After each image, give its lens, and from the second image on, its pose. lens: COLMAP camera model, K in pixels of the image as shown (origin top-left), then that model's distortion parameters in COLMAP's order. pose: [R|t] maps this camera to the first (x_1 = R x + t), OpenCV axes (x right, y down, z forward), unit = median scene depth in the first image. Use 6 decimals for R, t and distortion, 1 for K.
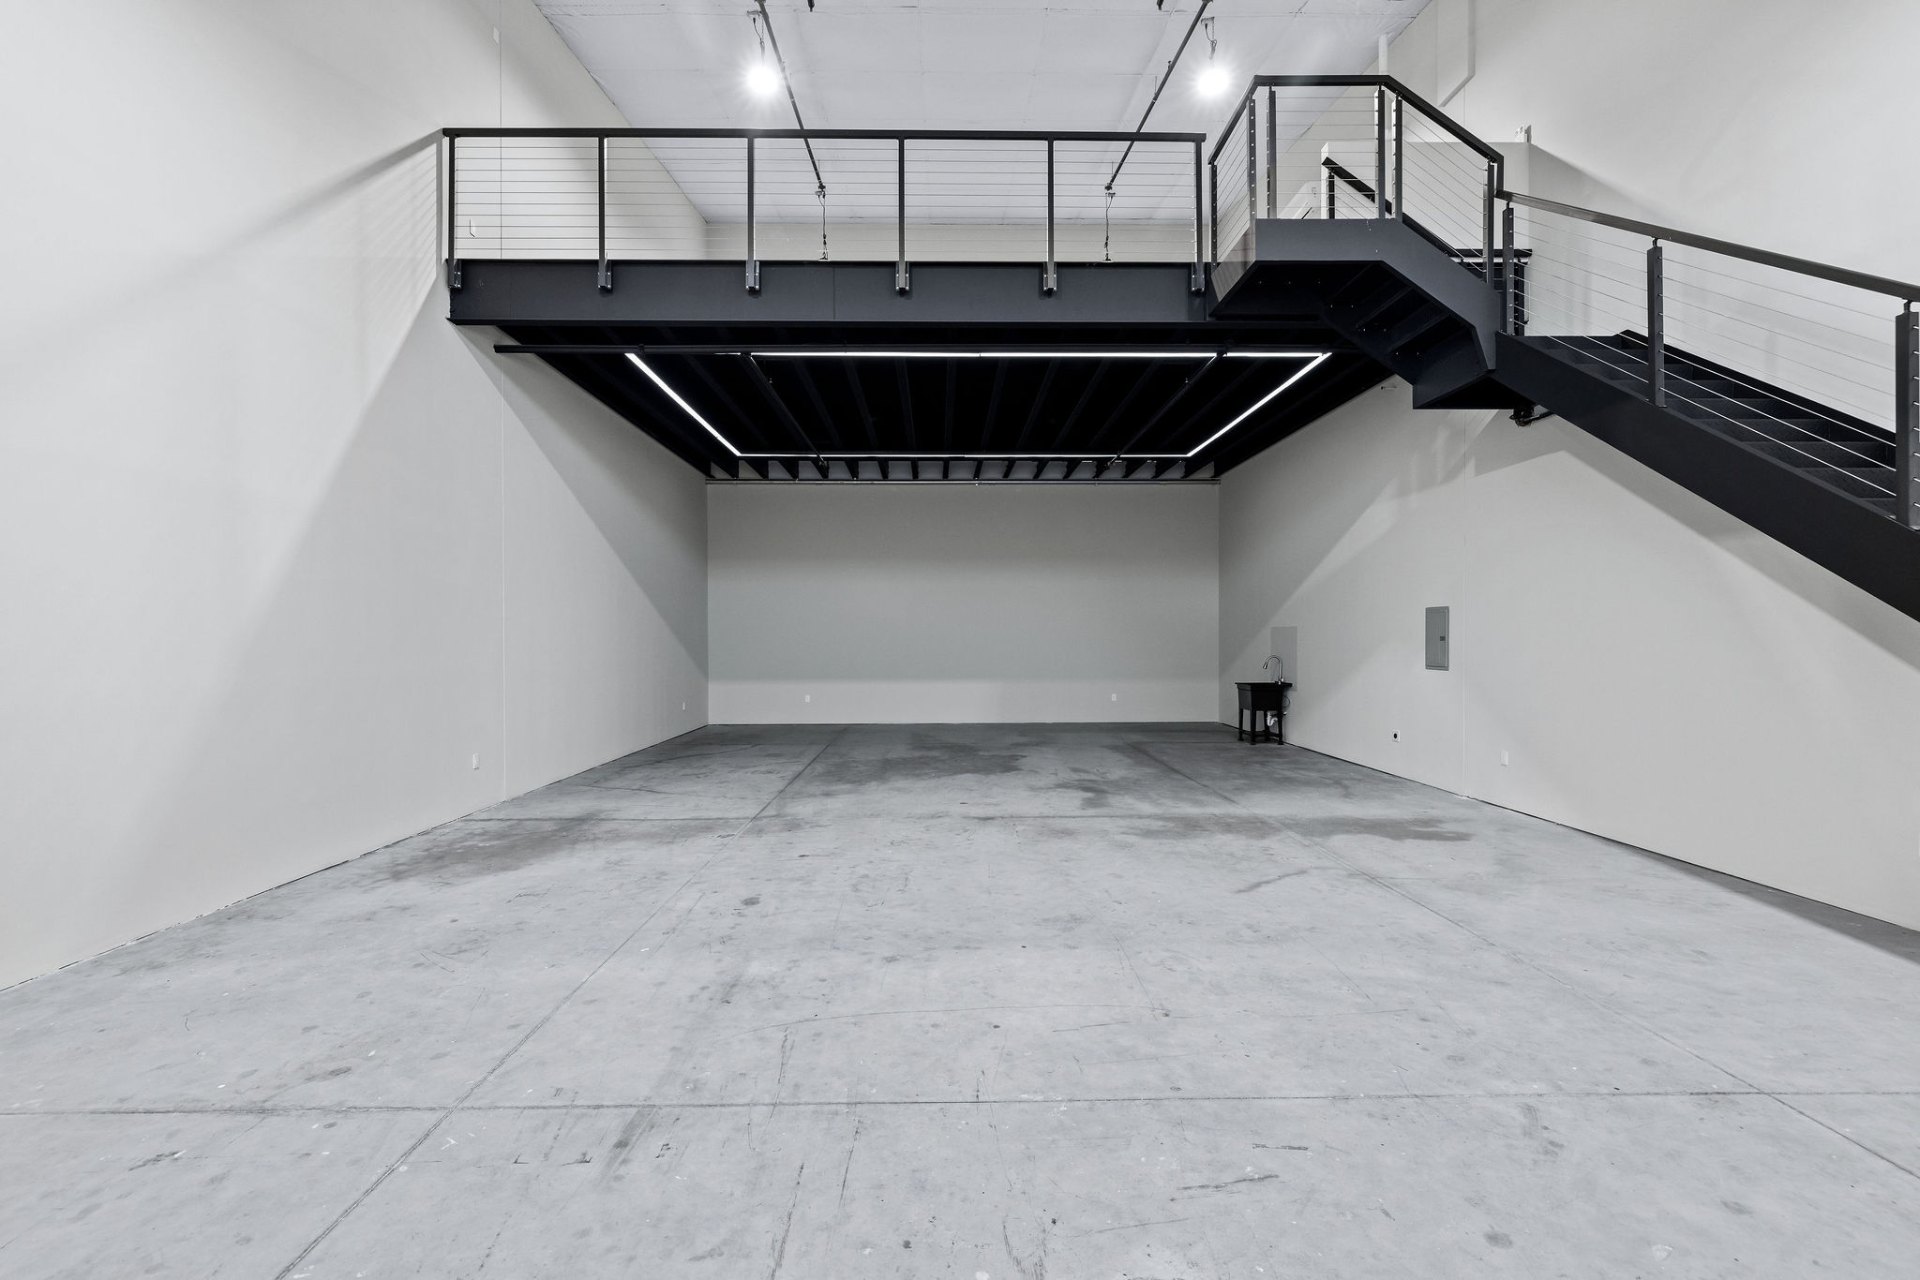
lens RADIAL K [[839.2, 0, 960.0], [0, 839.2, 640.0], [0, 0, 1]] dist [0.001563, 0.000193]
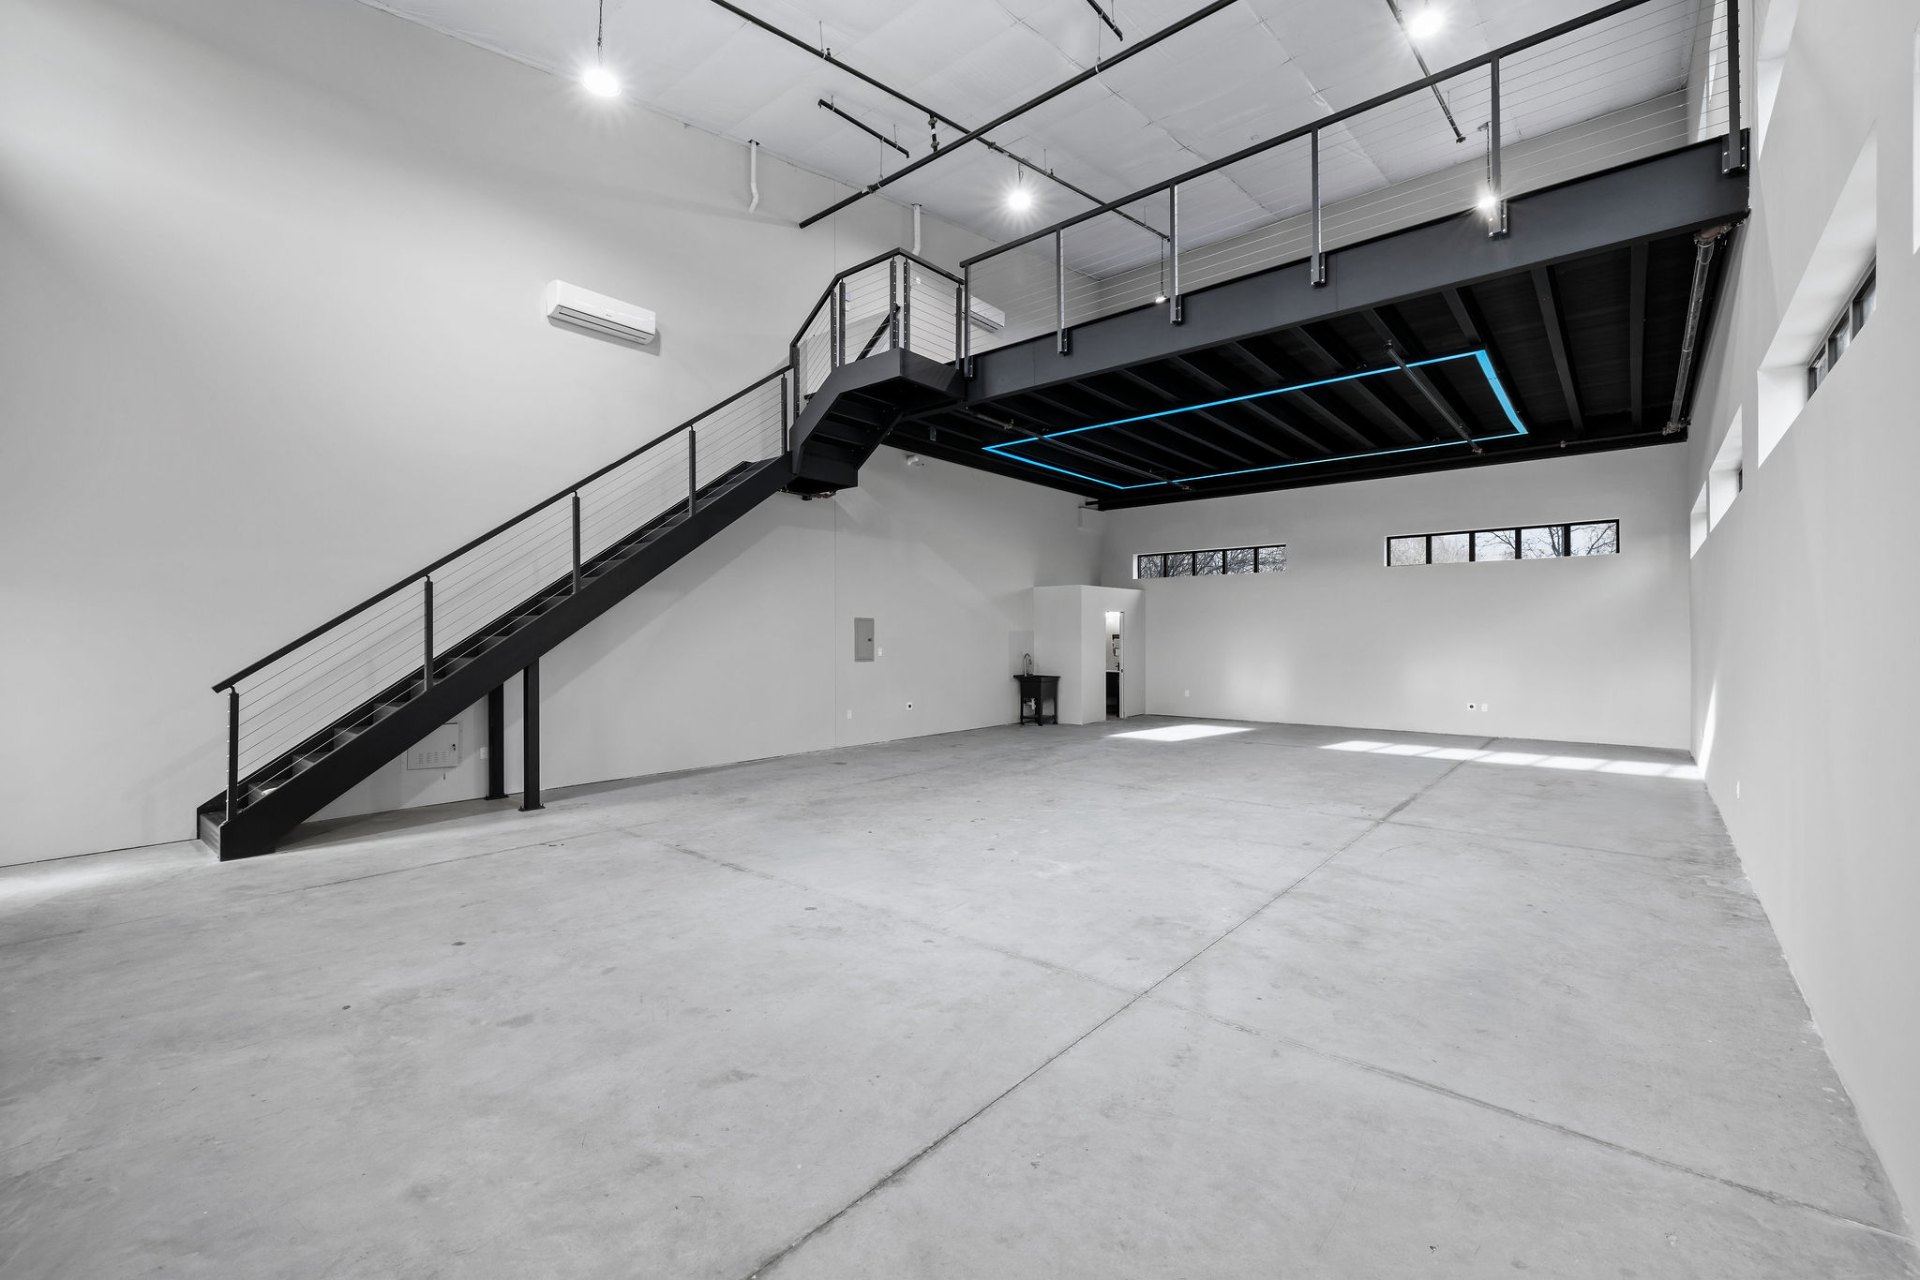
lens RADIAL K [[809.2, 0, 960.0], [0, 809.2, 640.0], [0, 0, 1]] dist [0.002124, 0.000096]
pose [[0.755877, 0.000537, -0.654713, 1.029438], [0.001633, 0.999995, 0.002706, -0.003248], [0.654711, -0.003114, 0.755873, 0.015517]]
